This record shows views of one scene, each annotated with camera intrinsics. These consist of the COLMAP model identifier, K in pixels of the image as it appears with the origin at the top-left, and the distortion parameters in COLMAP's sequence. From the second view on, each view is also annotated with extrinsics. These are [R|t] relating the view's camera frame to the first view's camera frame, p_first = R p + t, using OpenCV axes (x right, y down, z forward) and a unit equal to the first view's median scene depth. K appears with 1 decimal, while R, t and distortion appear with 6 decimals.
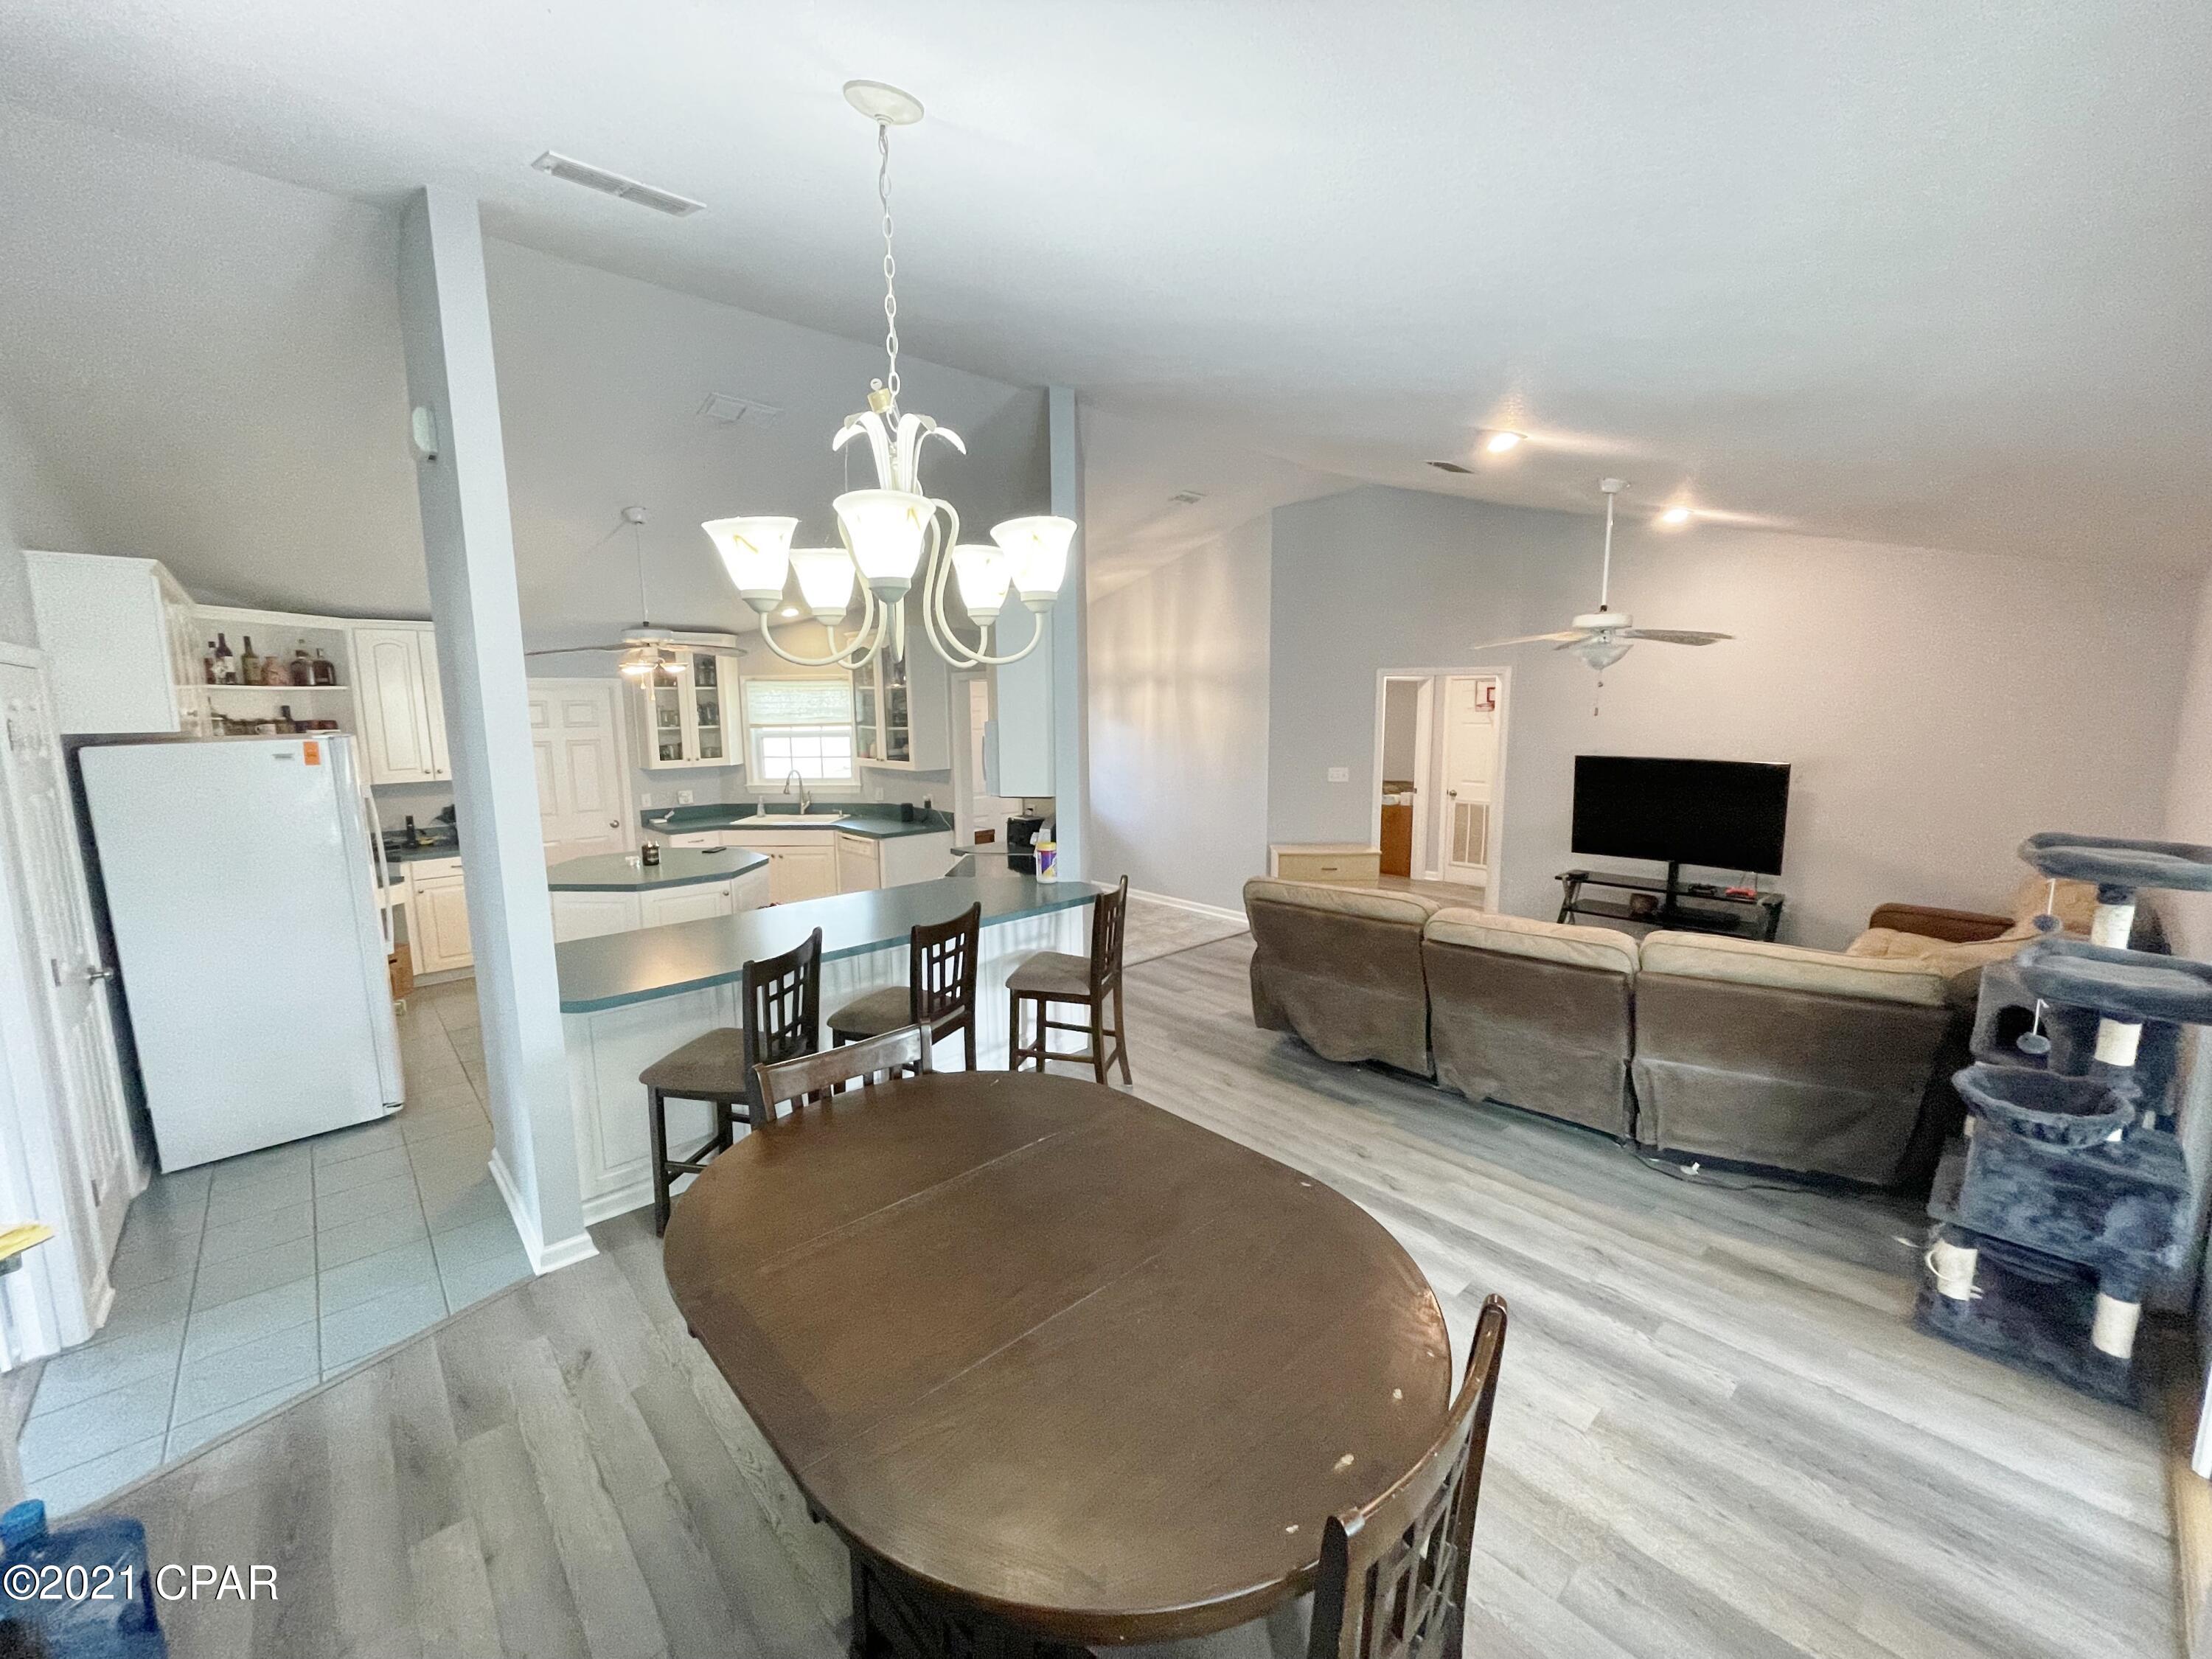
lens RADIAL K [[893.4, 0, 1102.5], [0, 893.4, 828.2], [0, 0, 1]] dist [-0.000817, -0.000398]
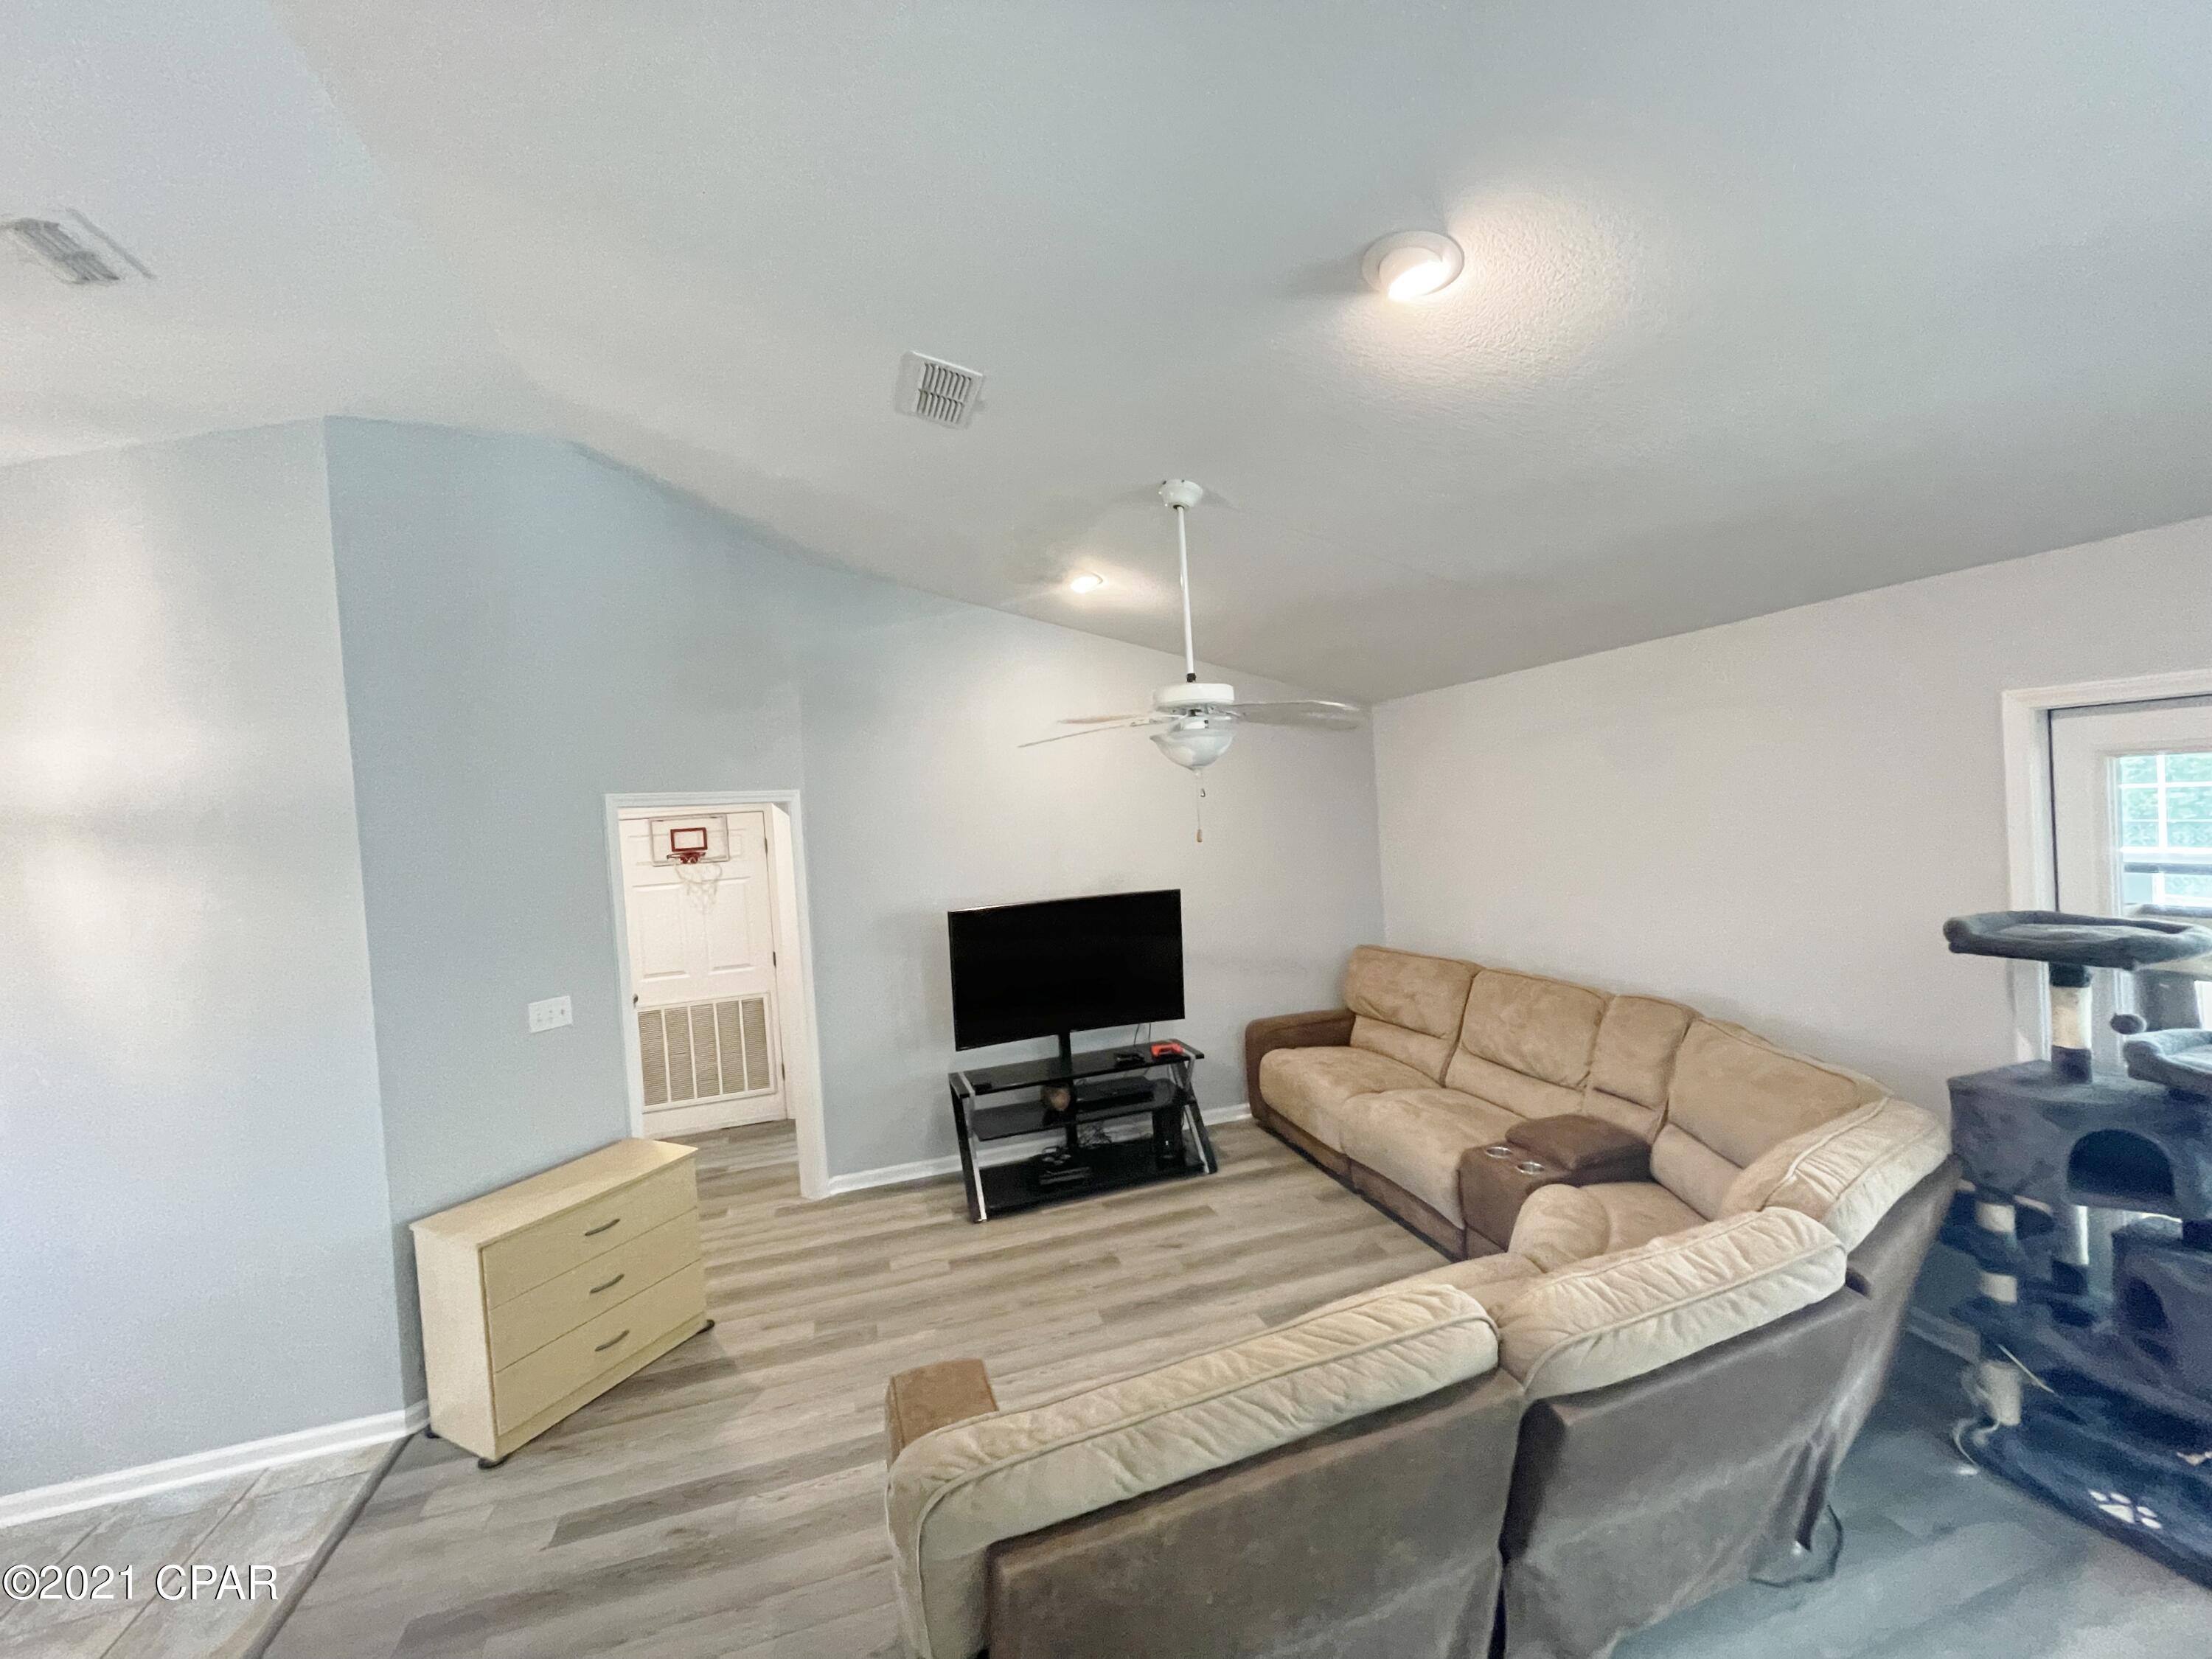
lens RADIAL K [[893.4, 0, 1102.5], [0, 893.4, 828.2], [0, 0, 1]] dist [-0.000817, -0.000398]
pose [[0.422683, -0.035672, 0.905575, -0.124621], [0.190132, 0.980478, -0.050123, -0.251212], [-0.886109, 0.193365, 0.421214, 1.699649]]
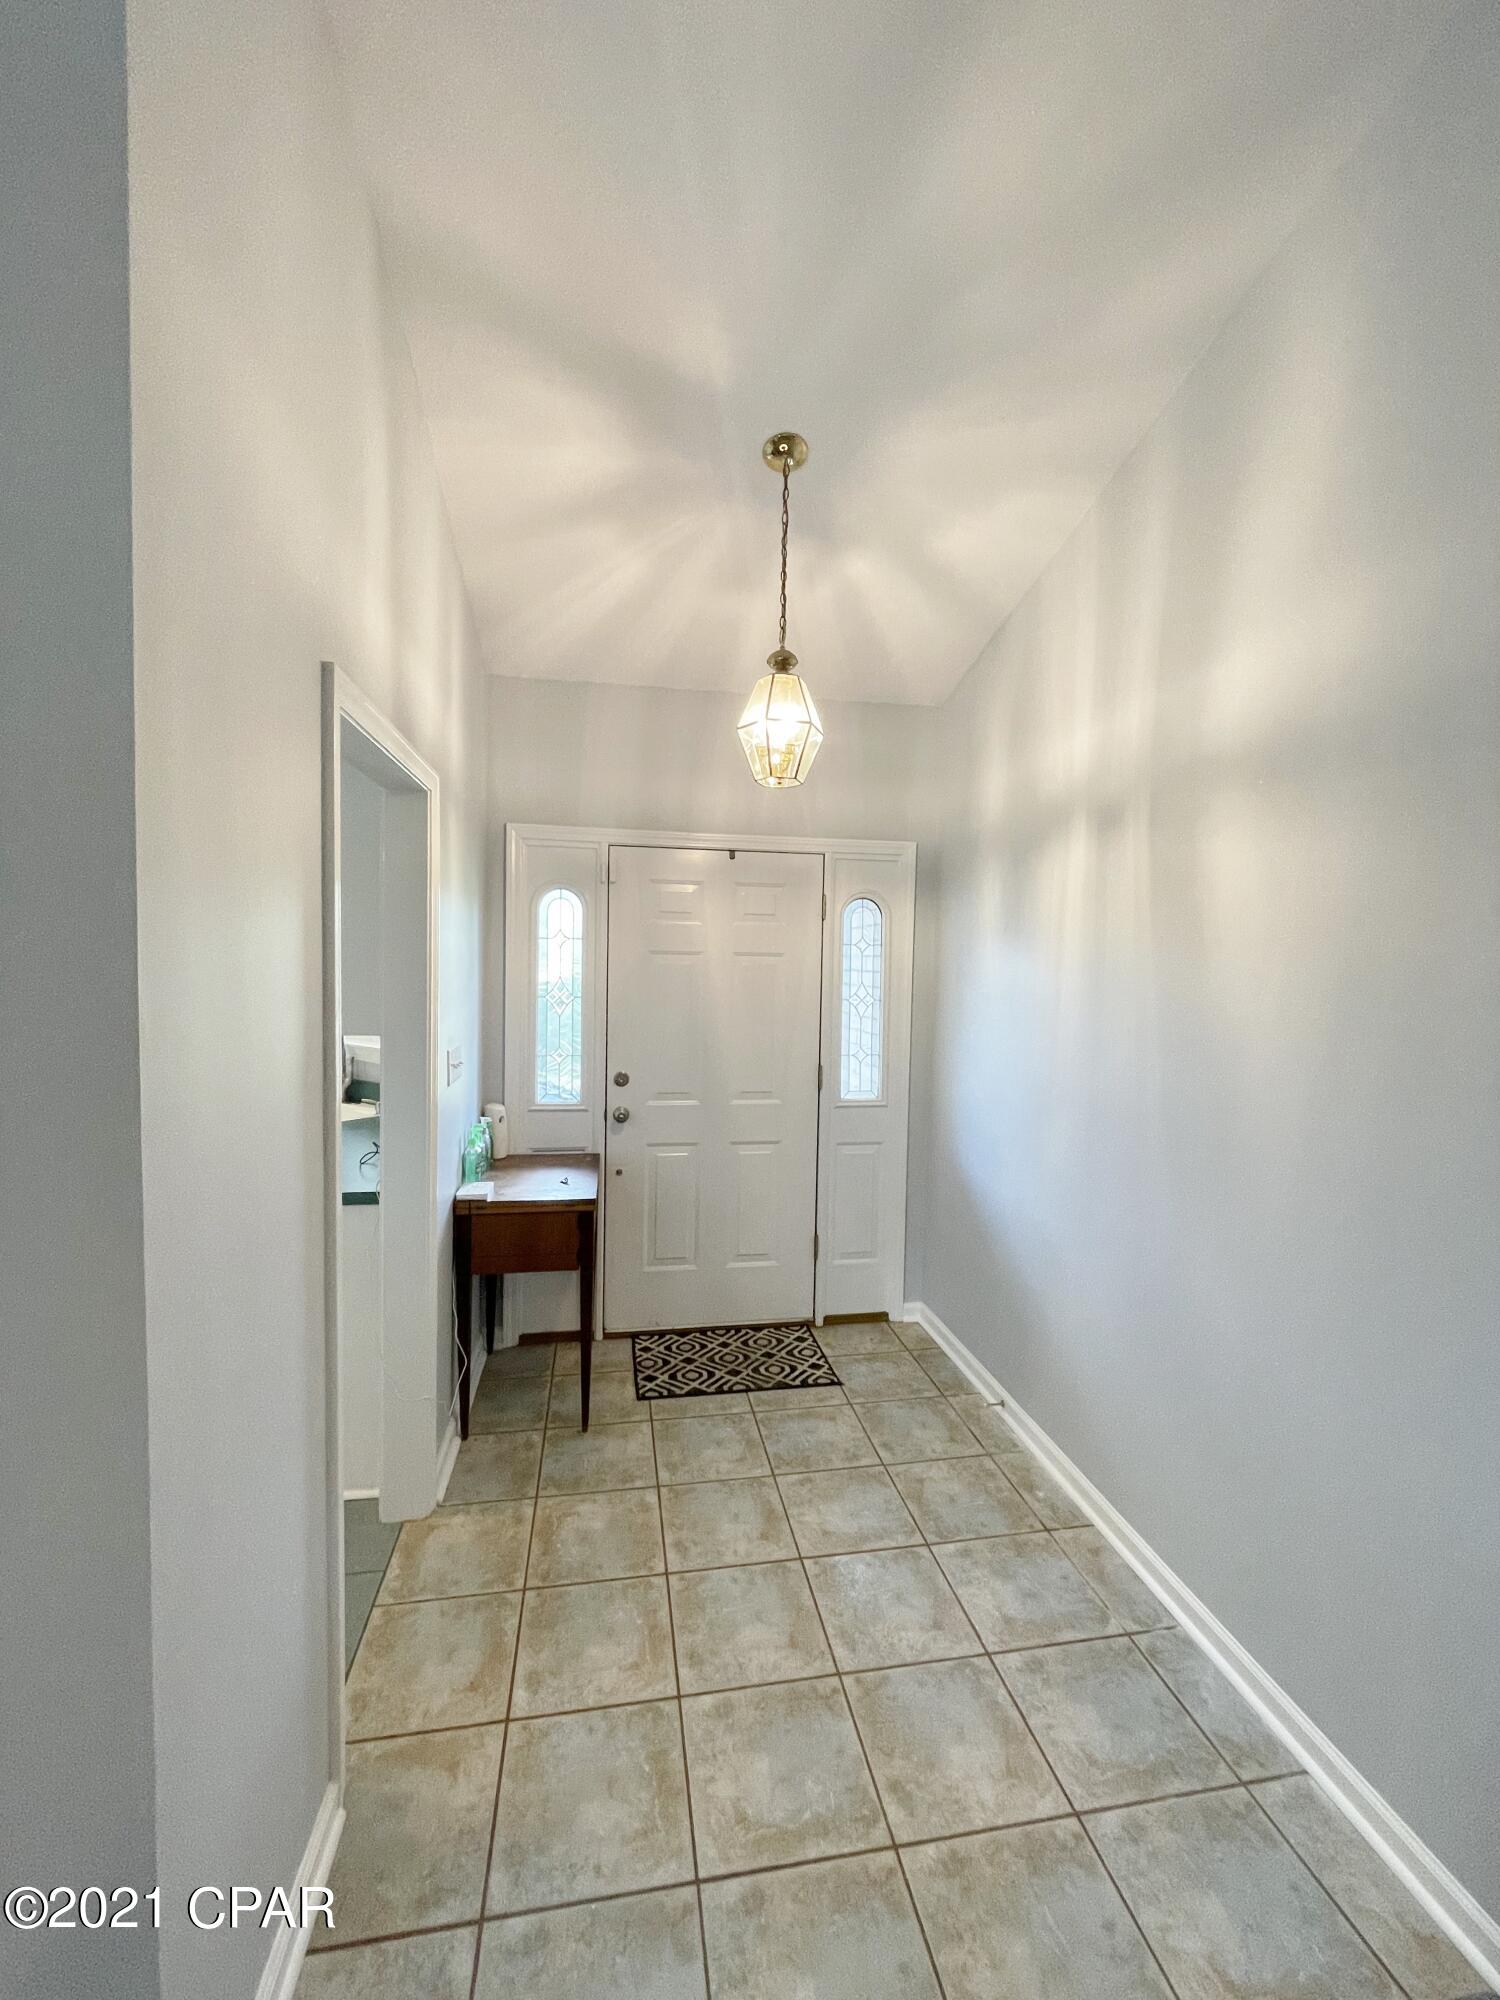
lens RADIAL K [[807.8, 0, 743.2], [0, 807.8, 998.9], [0, 0, 1]] dist [-0.000817, -0.000398]
pose [[0.842837, 0.051360, -0.535713, 0.413182], [-0.105951, 0.991790, -0.071608, -0.230749], [0.527637, 0.117113, 0.841358, 2.507990]]
